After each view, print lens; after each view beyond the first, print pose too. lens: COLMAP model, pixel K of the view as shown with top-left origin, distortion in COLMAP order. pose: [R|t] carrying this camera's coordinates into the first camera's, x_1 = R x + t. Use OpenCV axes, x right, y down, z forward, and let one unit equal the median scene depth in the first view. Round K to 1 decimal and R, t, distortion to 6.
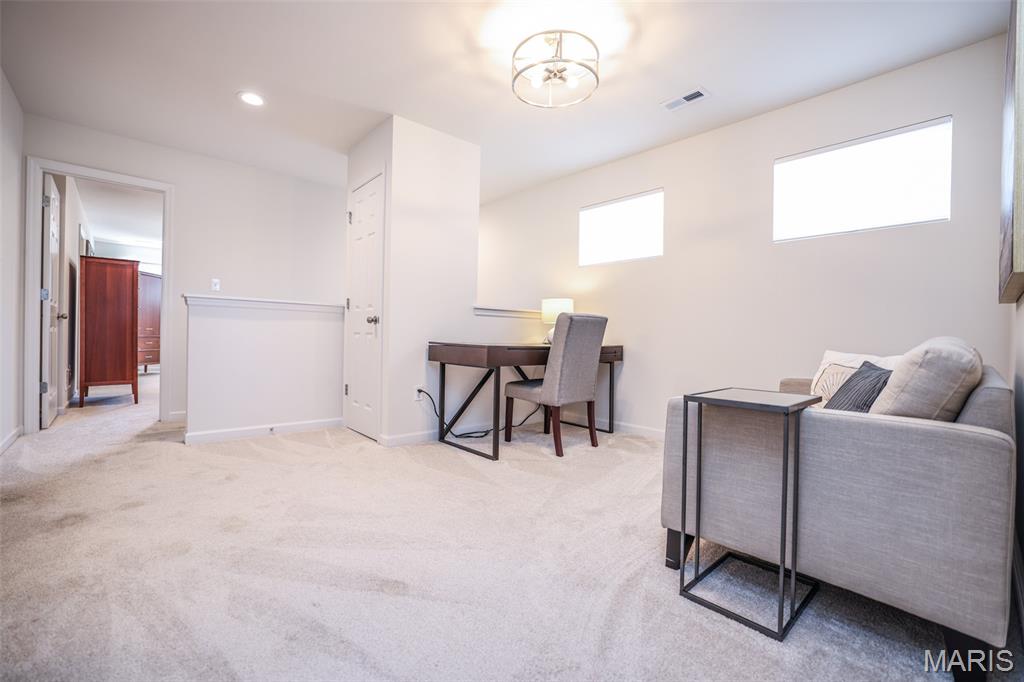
lens RADIAL K [[441.6, 0, 511.3], [0, 441.6, 340.8], [0, 0, 1]] dist [-0.048418, 0.020715]
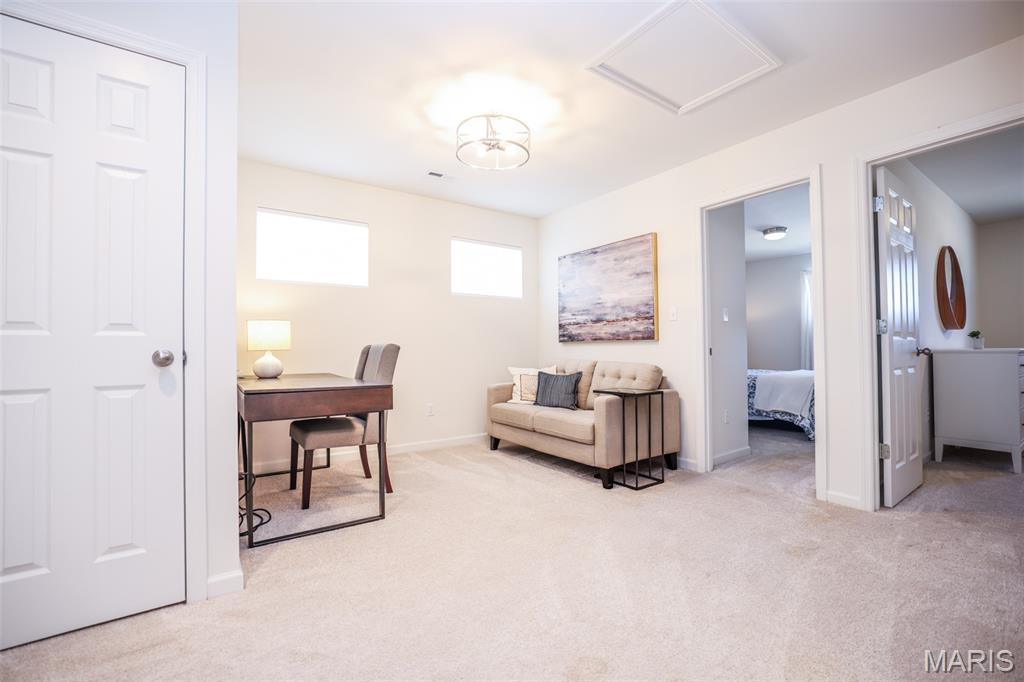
lens RADIAL K [[441.6, 0, 511.3], [0, 441.6, 340.8], [0, 0, 1]] dist [-0.048418, 0.020715]
pose [[0.113132, -0.002964, 0.993576, -0.737966], [0.017921, 0.999839, 0.000943, -0.059624], [-0.993418, 0.017699, 0.113166, 0.565625]]
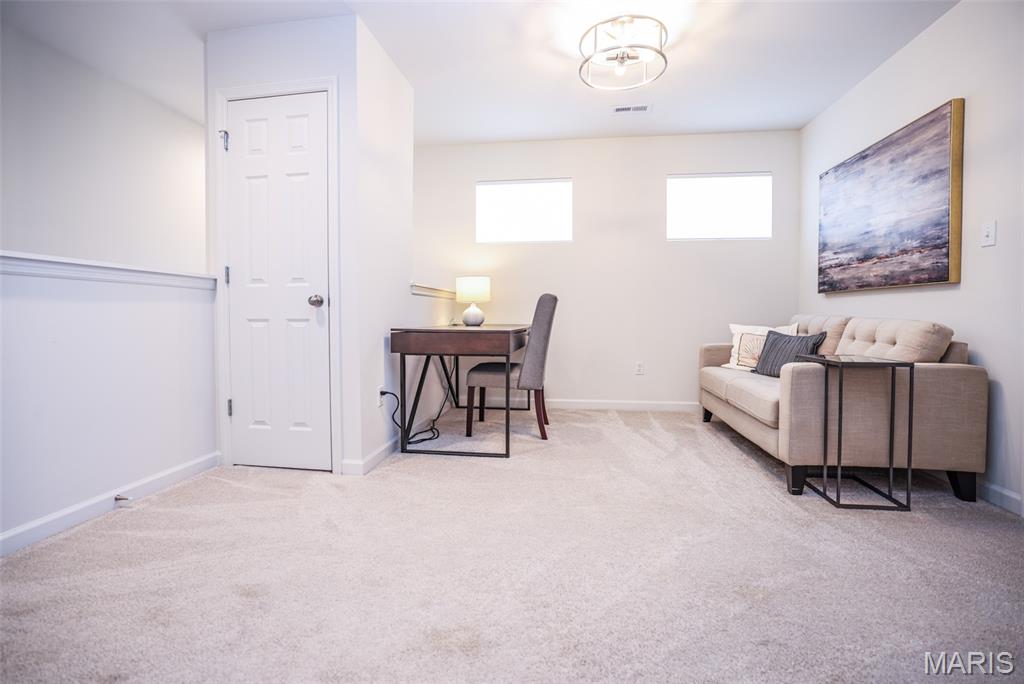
lens RADIAL K [[449.9, 0, 511.2], [0, 449.9, 324.7], [0, 0, 1]] dist [-0.041066, 0.015897]
pose [[0.760221, -0.035567, 0.648690, -0.538597], [0.021456, 0.999330, 0.029647, -0.023669], [-0.649310, -0.008620, 0.760475, 0.260869]]
